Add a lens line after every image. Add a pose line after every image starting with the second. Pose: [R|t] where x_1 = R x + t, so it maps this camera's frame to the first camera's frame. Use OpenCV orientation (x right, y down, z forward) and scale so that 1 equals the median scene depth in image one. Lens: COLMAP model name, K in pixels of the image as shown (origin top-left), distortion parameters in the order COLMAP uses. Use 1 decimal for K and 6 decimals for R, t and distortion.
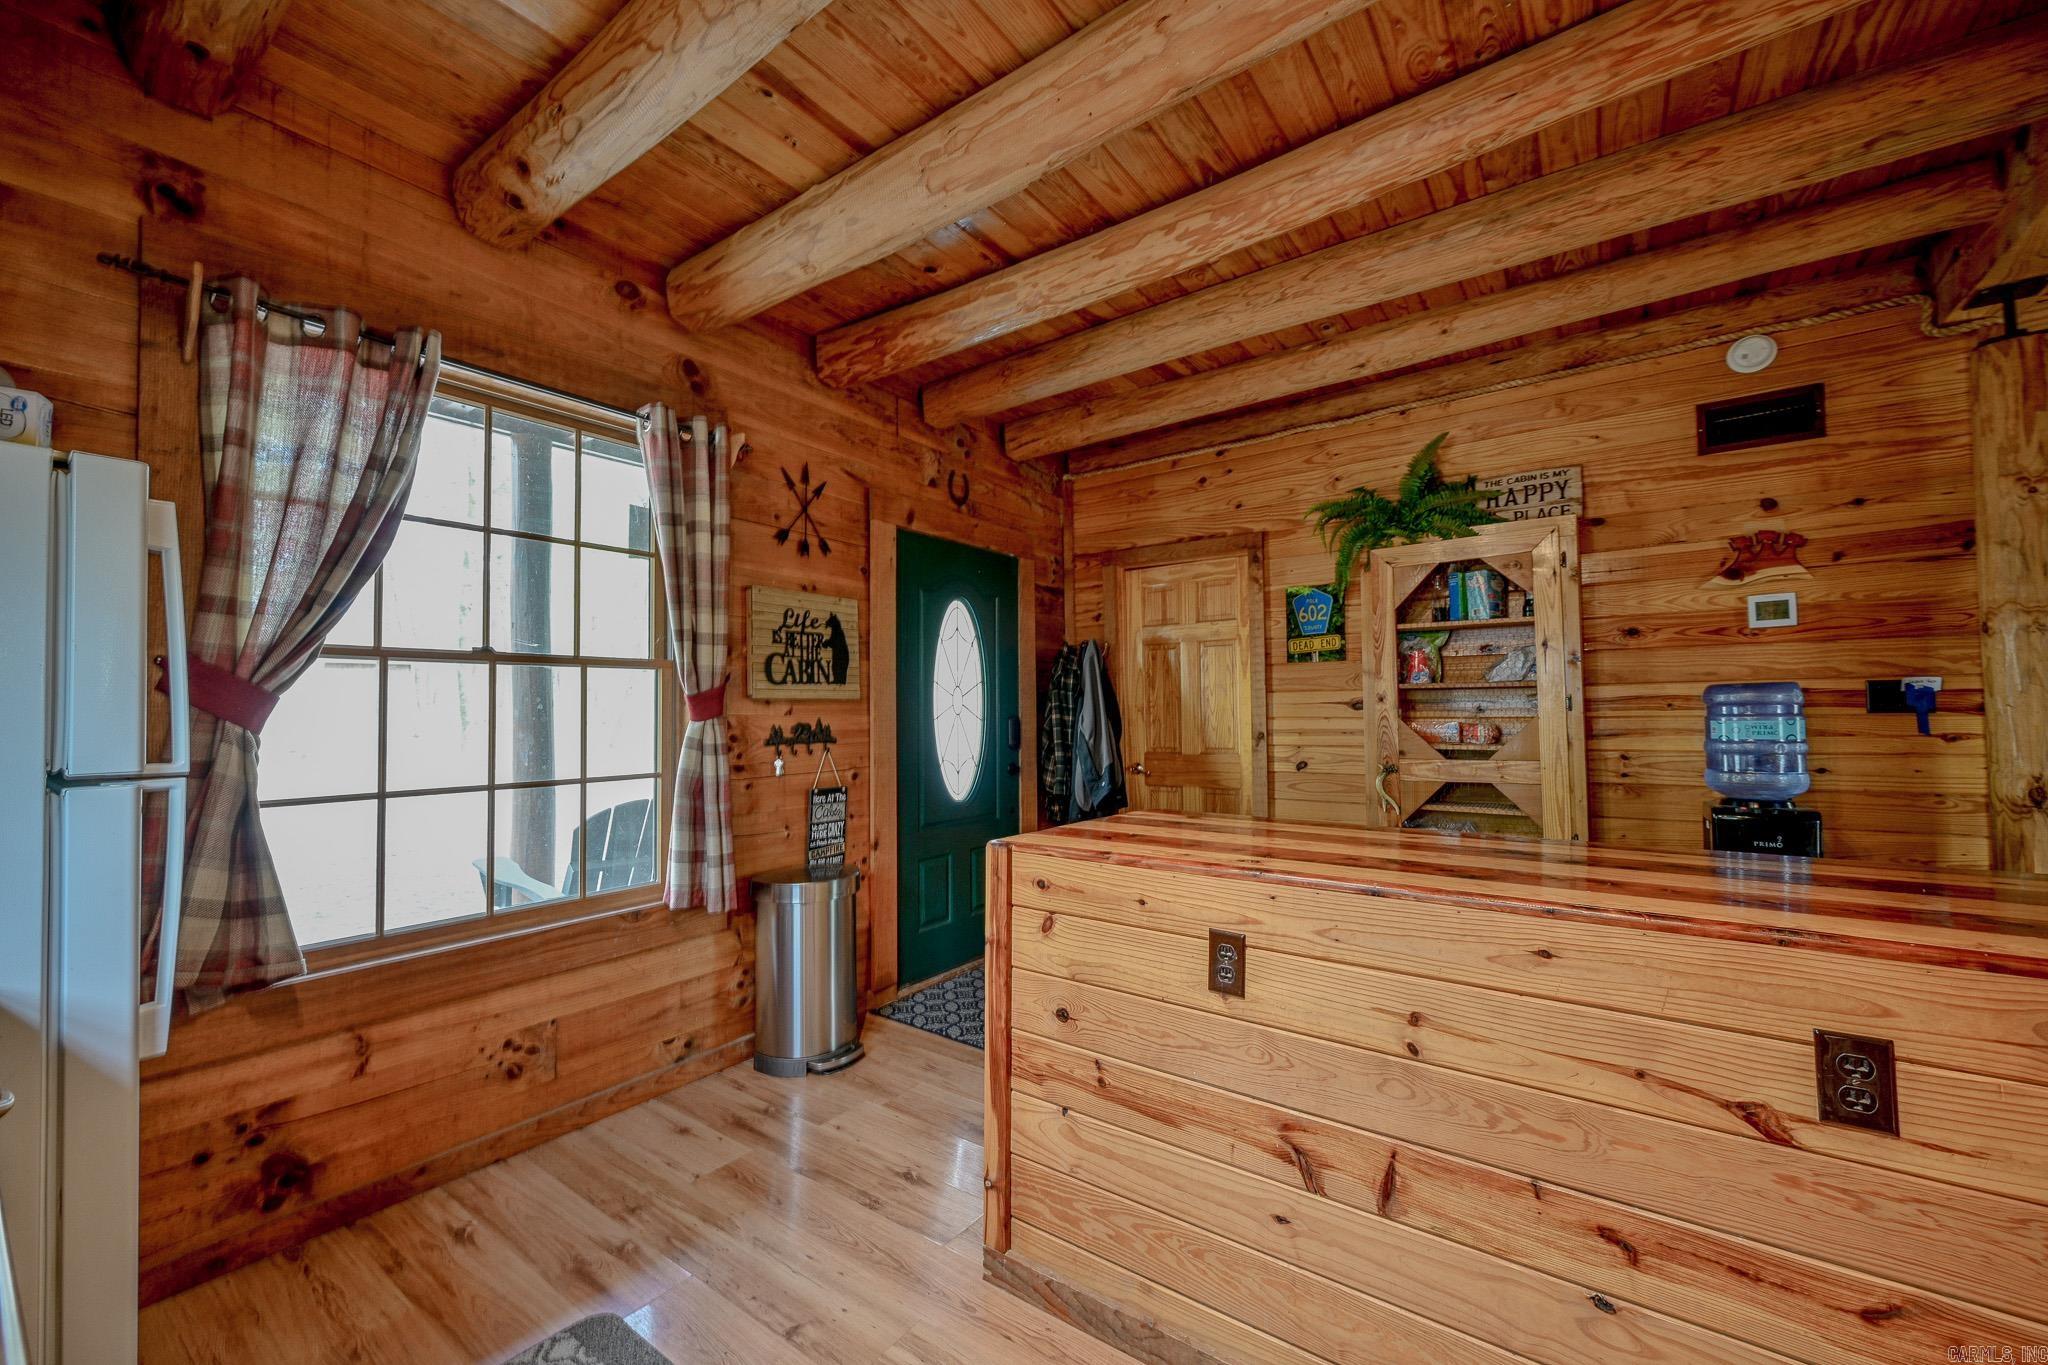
lens RADIAL K [[809.9, 0, 1027.2], [0, 809.9, 685.6], [0, 0, 1]] dist [-0.004289, 0.000388]
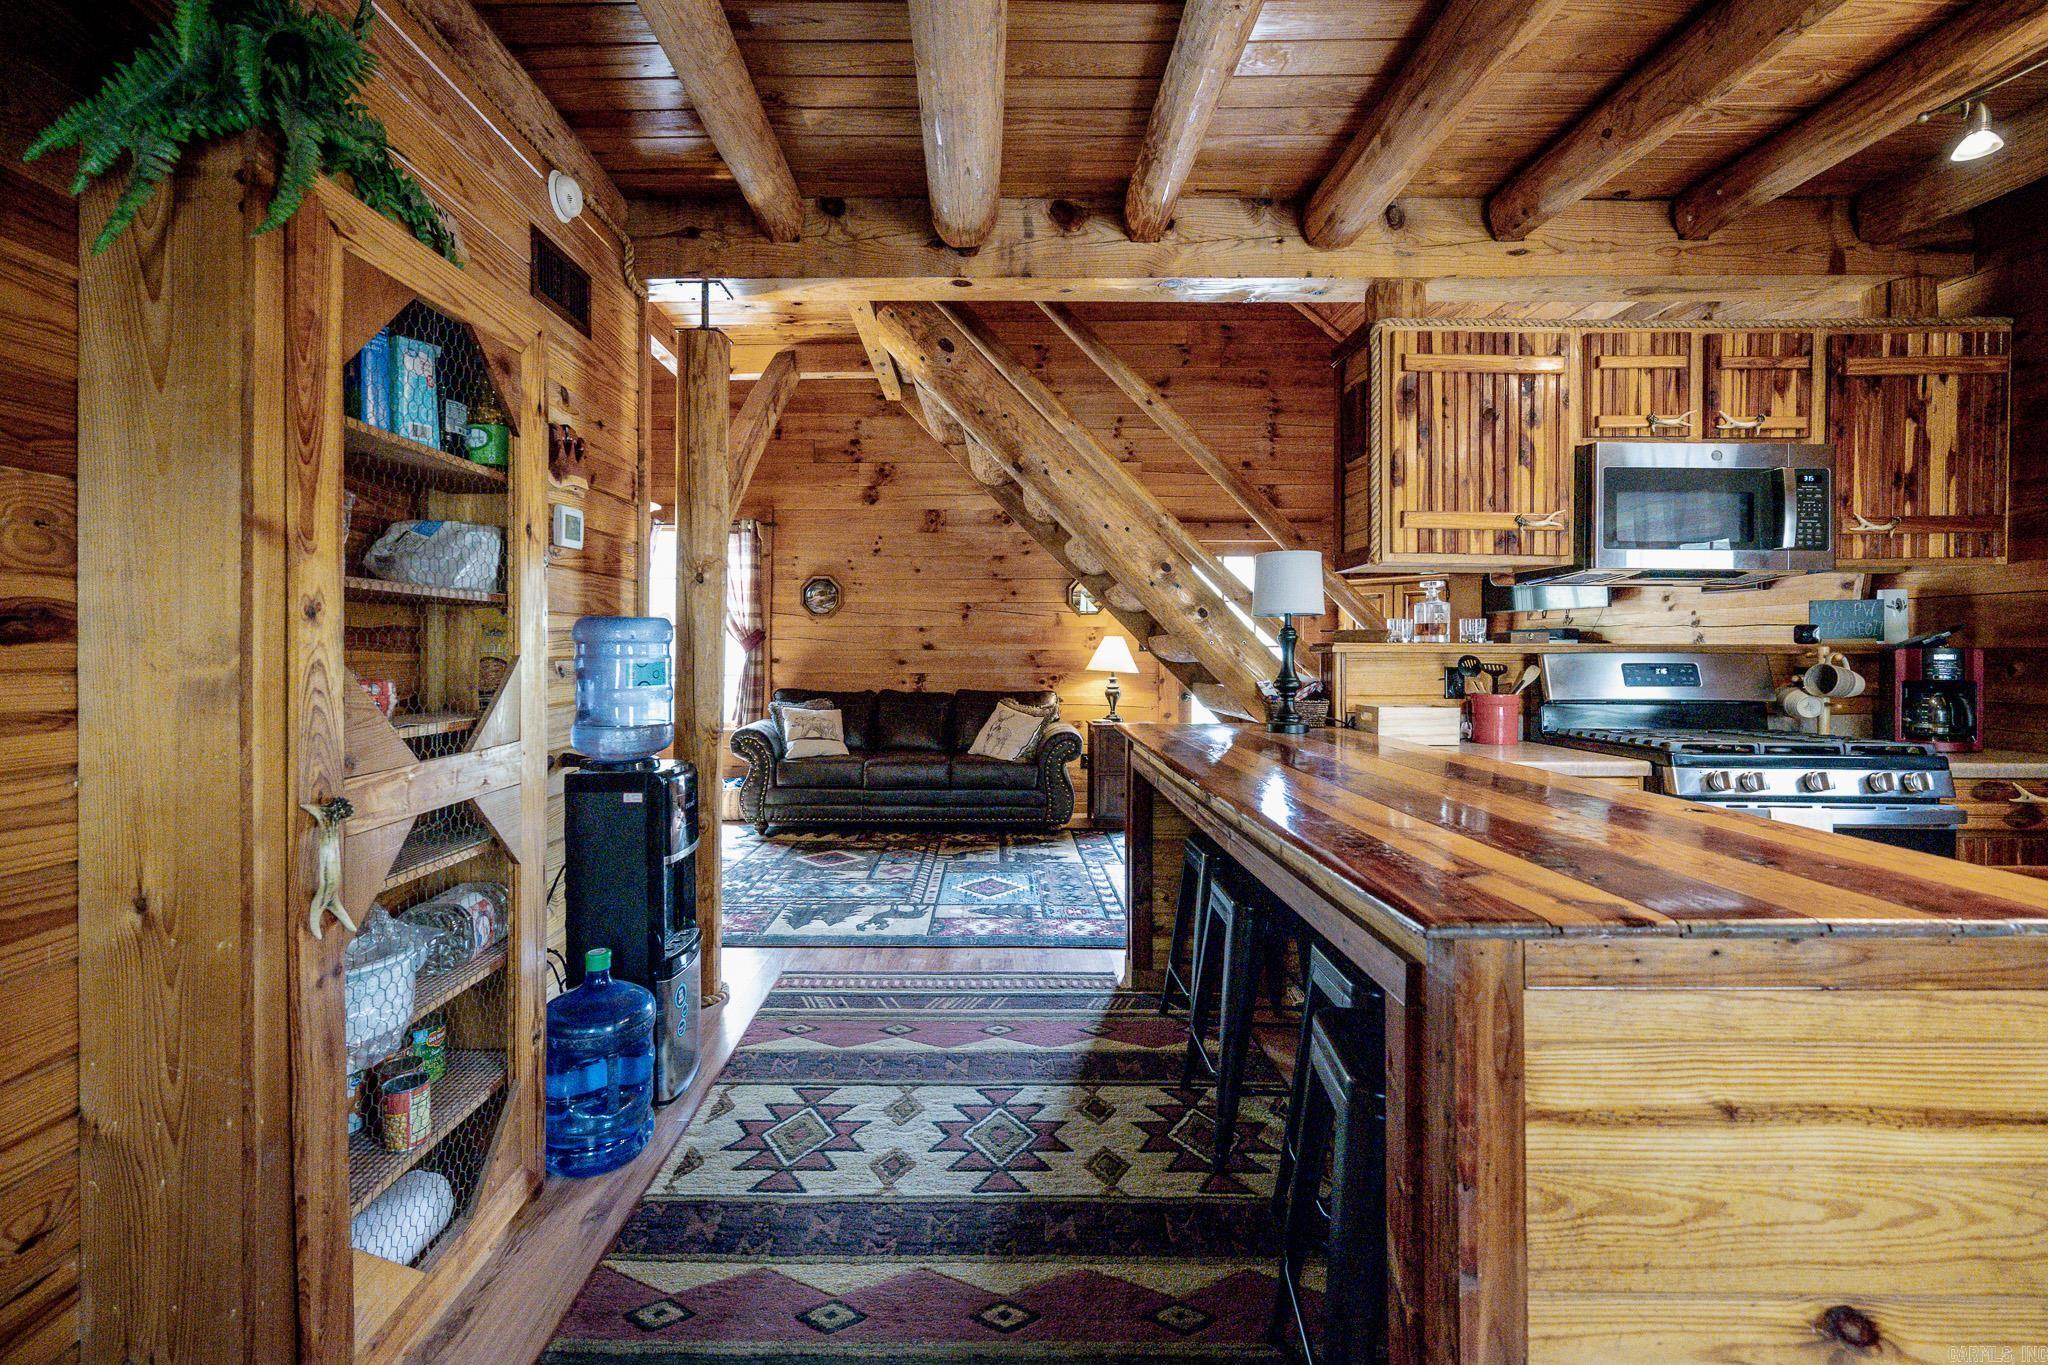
lens RADIAL K [[873.9, 0, 952.5], [0, 873.9, 652.5], [0, 0, 1]] dist [-0.001901, -0.000655]
pose [[-0.571300, 0.006755, 0.820714, -0.017772], [-0.018389, 0.999610, -0.021028, 0.047435], [-0.820535, -0.027105, -0.570953, 1.284794]]
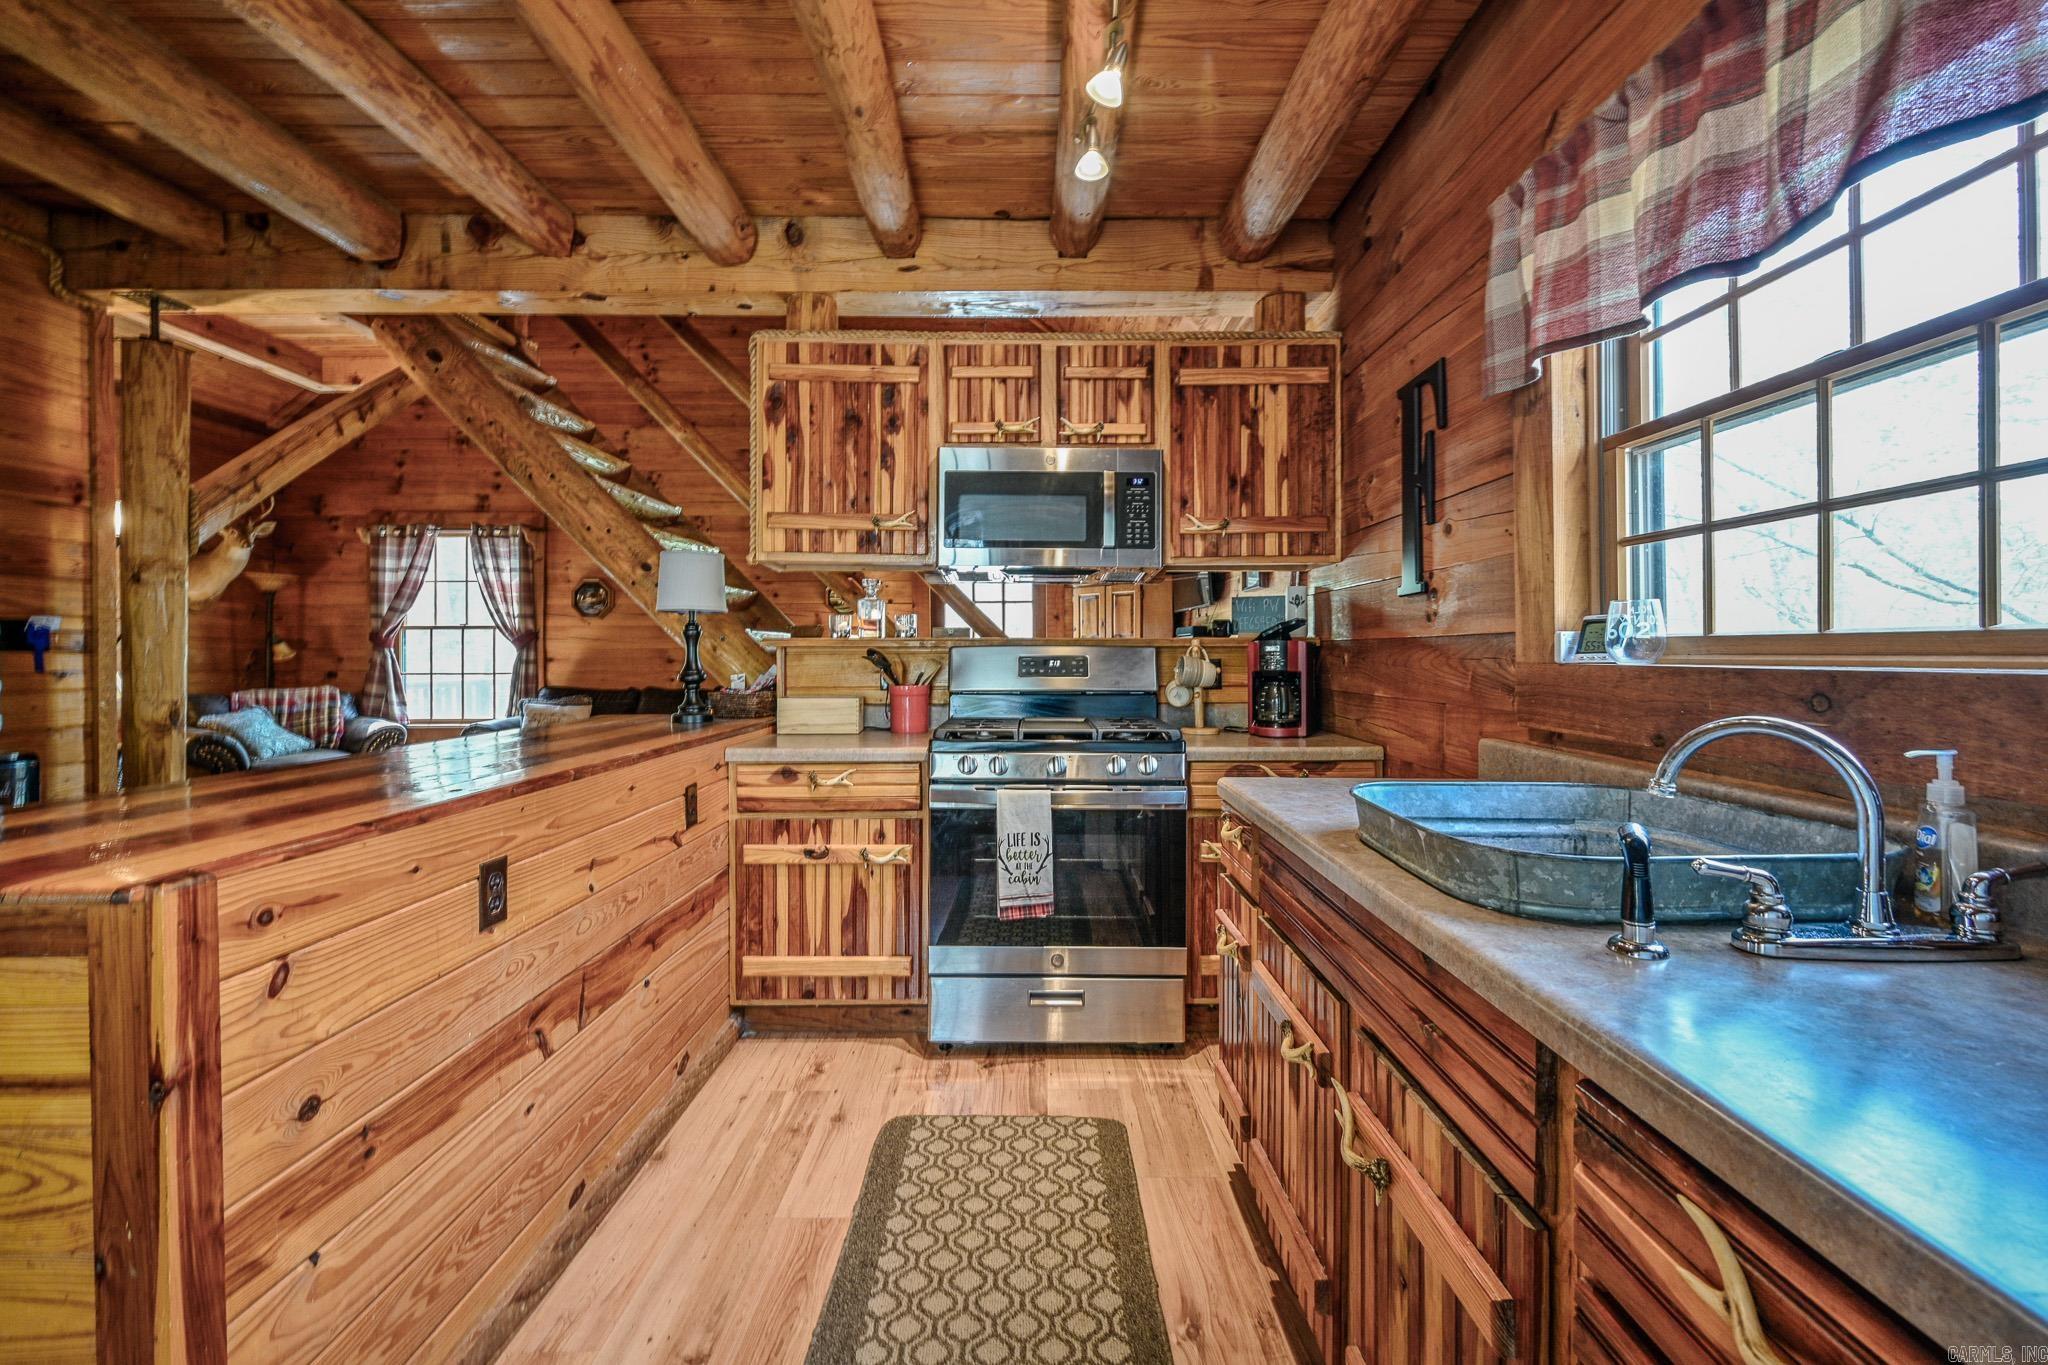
lens RADIAL K [[809.9, 0, 1046.7], [0, 809.9, 658.2], [0, 0, 1]] dist [-0.004289, 0.000388]
pose [[-0.594081, 0.004057, 0.804395, -0.496590], [-0.012874, 0.999811, -0.014551, 0.040957], [-0.804302, -0.019000, -0.593917, 0.578103]]
